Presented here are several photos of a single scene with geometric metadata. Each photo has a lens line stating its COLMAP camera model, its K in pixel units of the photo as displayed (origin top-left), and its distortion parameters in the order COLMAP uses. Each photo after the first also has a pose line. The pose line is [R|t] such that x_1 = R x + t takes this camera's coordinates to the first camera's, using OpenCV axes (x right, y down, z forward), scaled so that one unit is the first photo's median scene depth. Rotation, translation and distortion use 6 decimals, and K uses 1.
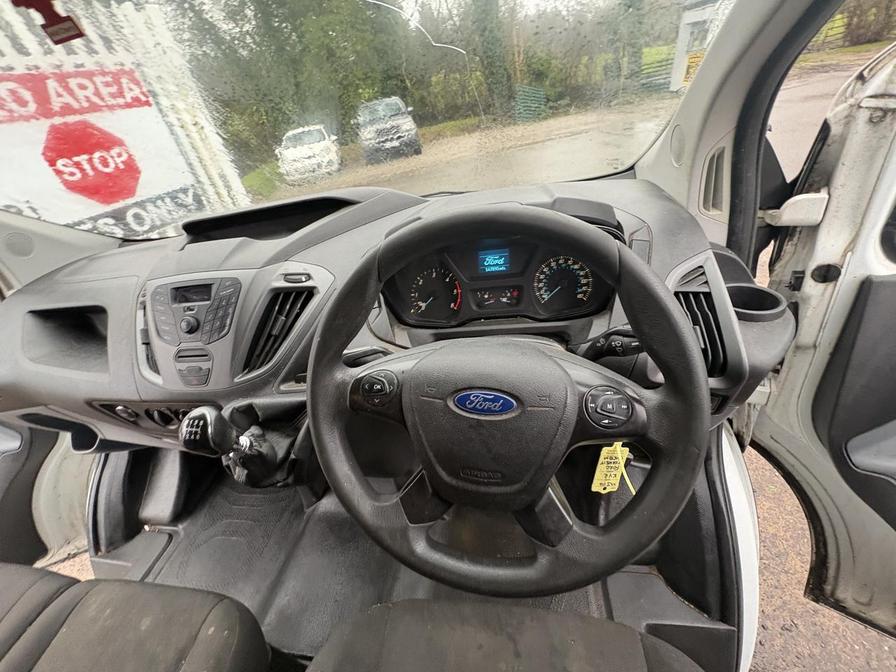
lens RADIAL K [[356.5, 0, 448.9], [0, 356.5, 336.4], [0, 0, 1]] dist [0.000876, 0.000119]
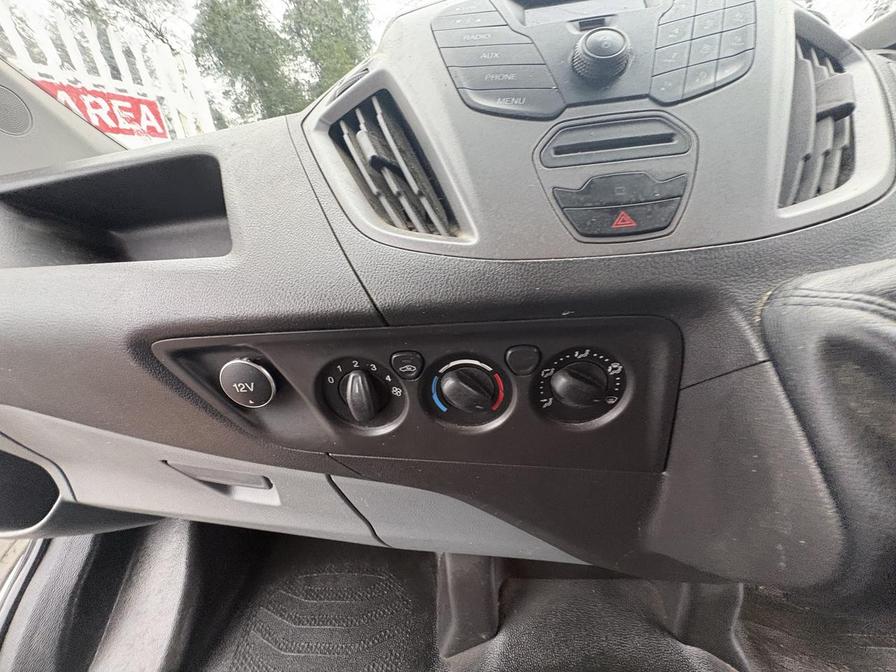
lens RADIAL K [[356.2, 0, 446.2], [0, 356.2, 339.1], [0, 0, 1]] dist [-0.000102, -0.000049]
pose [[0.995151, 0.045256, 0.087331, -0.534977], [-0.024696, 0.974385, -0.223525, 0.173995], [-0.095210, 0.220285, 0.970778, 0.460483]]
